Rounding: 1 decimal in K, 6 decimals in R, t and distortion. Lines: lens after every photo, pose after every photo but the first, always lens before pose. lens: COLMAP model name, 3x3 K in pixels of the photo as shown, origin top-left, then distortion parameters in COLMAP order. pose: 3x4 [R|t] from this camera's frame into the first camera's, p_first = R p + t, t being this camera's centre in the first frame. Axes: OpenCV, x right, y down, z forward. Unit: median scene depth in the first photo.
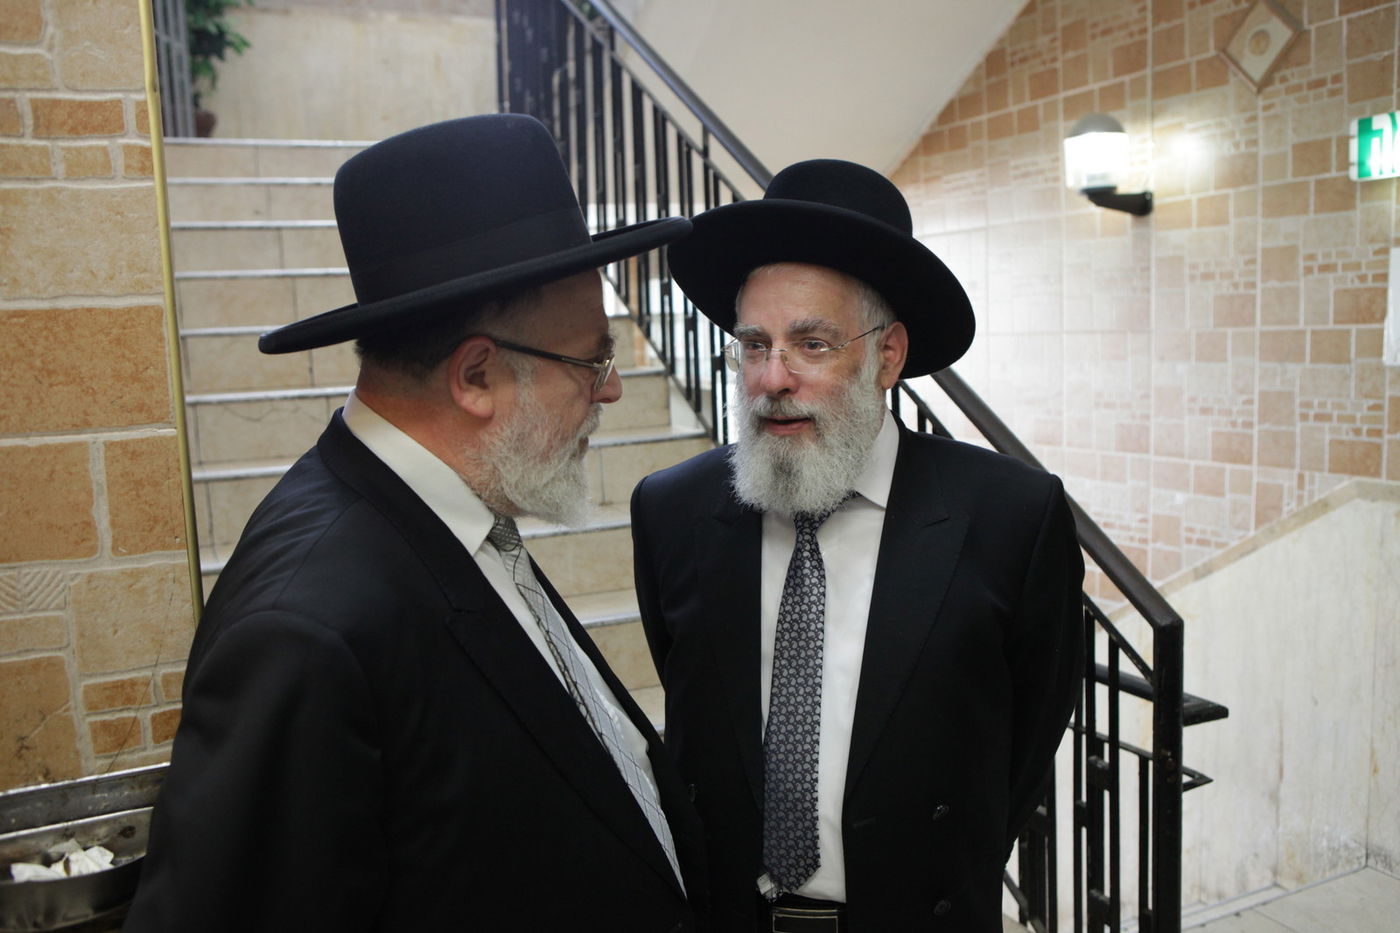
lens RADIAL K [[1269.4, 0, 706.6], [0, 1269.4, 464.9], [0, 0, 1]] dist [-0.056305, 0.058199]
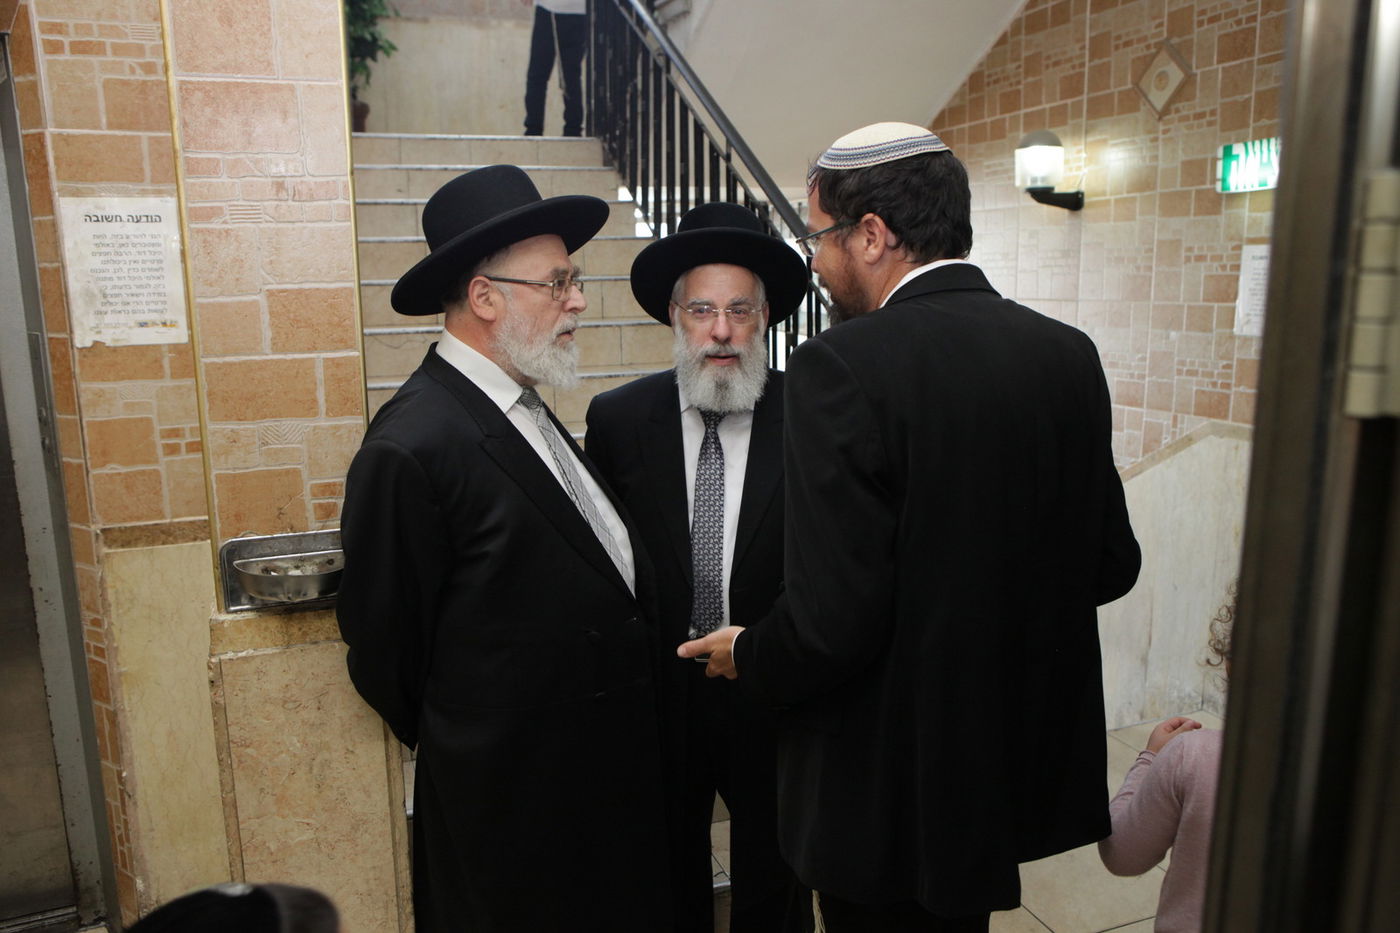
lens RADIAL K [[1096.7, 0, 694.5], [0, 1096.7, 464.6], [0, 0, 1]] dist [-0.071979, 0.037296]
pose [[0.996677, 0.039700, -0.071127, 0.053585], [-0.035247, 0.997403, 0.062807, 0.005076], [0.073436, -0.060091, 0.995488, -0.157613]]
